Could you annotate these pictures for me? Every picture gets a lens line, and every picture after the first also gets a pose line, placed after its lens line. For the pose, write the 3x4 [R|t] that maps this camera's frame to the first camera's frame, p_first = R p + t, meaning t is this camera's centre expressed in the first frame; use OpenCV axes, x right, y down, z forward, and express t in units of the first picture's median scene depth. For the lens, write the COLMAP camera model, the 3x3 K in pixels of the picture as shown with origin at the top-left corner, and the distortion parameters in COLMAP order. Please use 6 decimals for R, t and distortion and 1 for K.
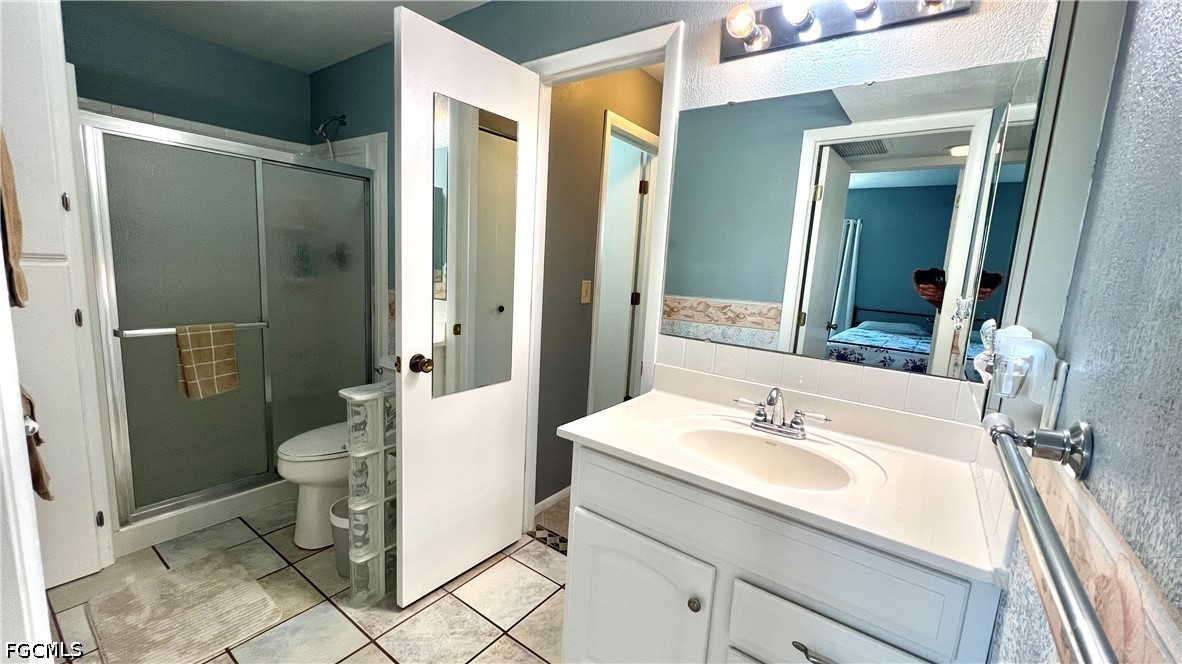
lens RADIAL K [[473.5, 0, 590.0], [0, 473.5, 331.1], [0, 0, 1]] dist [-0.001434, 0.000474]
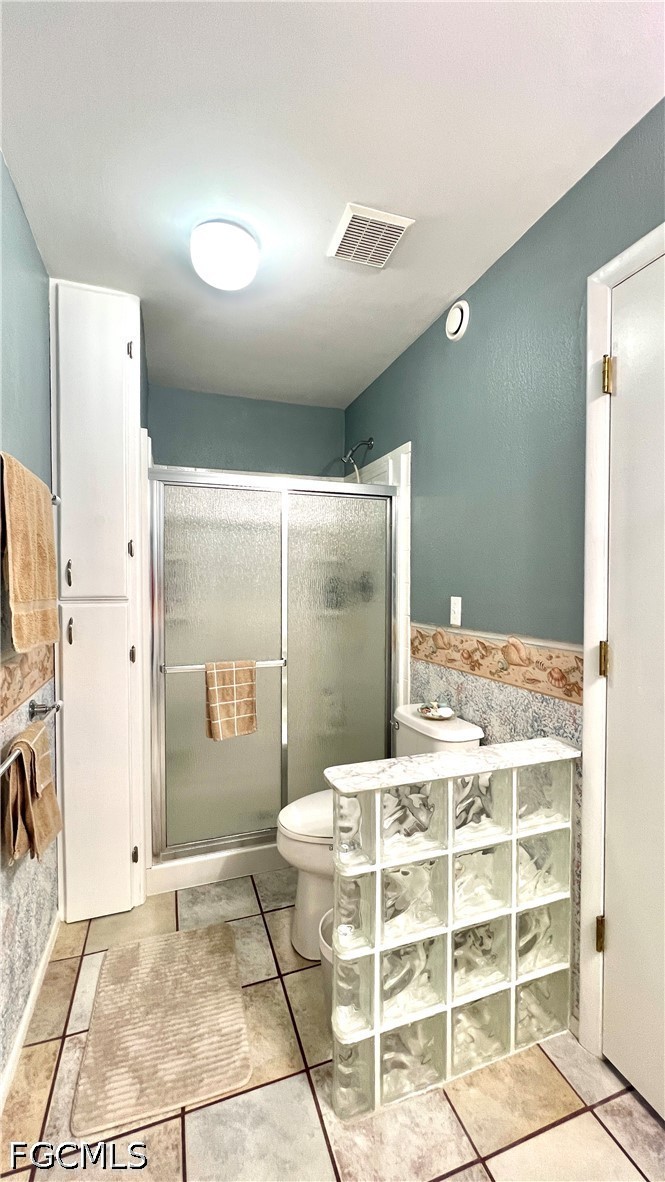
lens RADIAL K [[473.5, 0, 337.2], [0, 473.5, 592.4], [0, 0, 1]] dist [-0.001434, 0.000474]
pose [[0.827100, -0.044237, -0.560312, -0.081146], [-0.034090, 0.991114, -0.128570, -0.037556], [0.561020, 0.125441, 0.818242, 0.311233]]
